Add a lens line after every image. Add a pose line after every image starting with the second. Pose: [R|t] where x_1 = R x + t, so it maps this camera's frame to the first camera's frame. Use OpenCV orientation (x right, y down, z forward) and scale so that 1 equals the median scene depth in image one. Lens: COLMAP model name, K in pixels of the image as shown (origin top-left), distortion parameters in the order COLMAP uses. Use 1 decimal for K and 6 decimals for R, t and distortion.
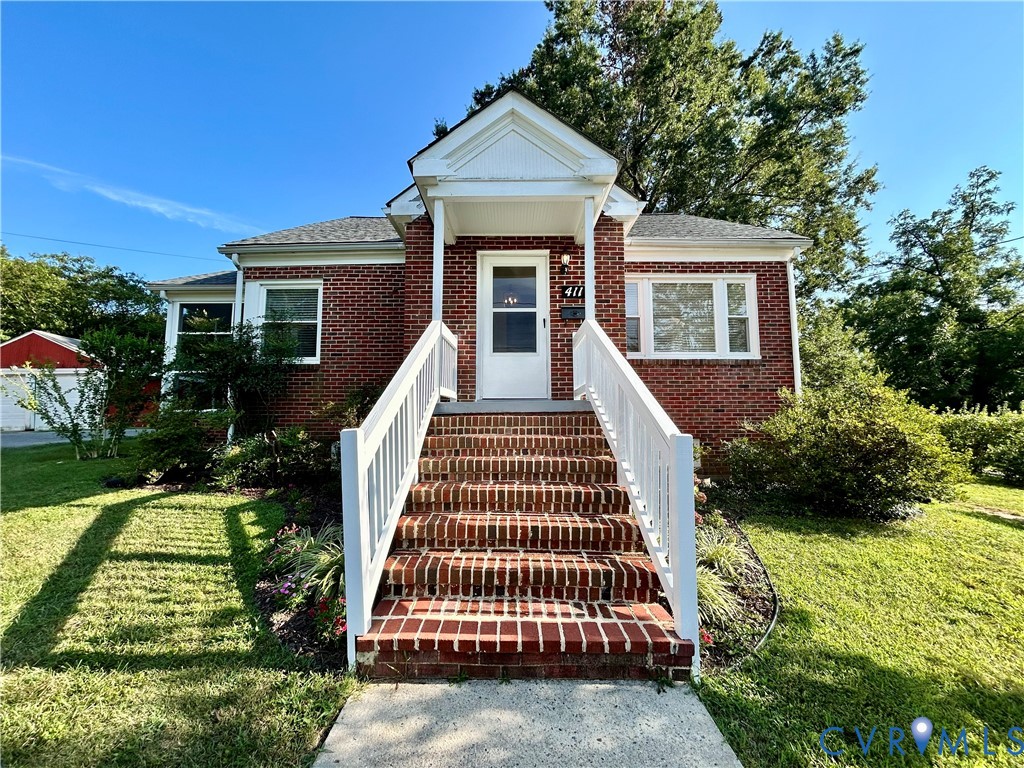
lens RADIAL K [[411.5, 0, 513.3], [0, 411.5, 378.9], [0, 0, 1]] dist [-0.001740, 0.000890]
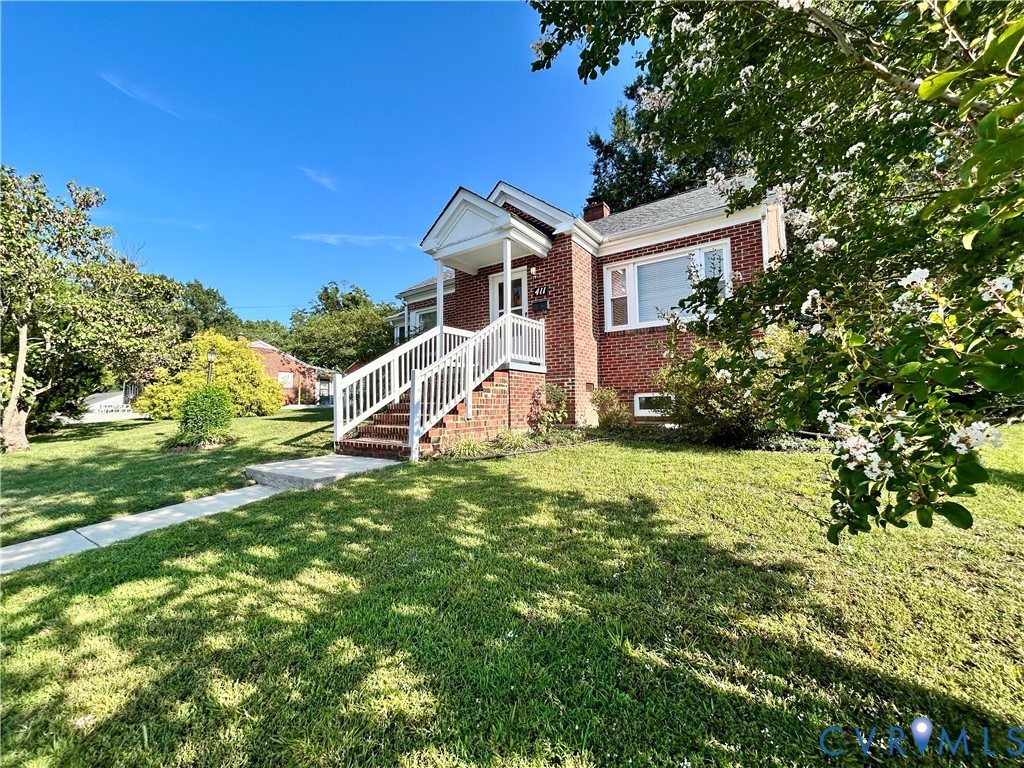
lens RADIAL K [[411.5, 0, 513.3], [0, 411.5, 378.9], [0, 0, 1]] dist [-0.001740, 0.000890]
pose [[0.834247, -0.055973, -0.548542, 0.689365], [0.071636, 0.997405, 0.007173, 0.065349], [0.546718, -0.045280, 0.836092, -0.233637]]
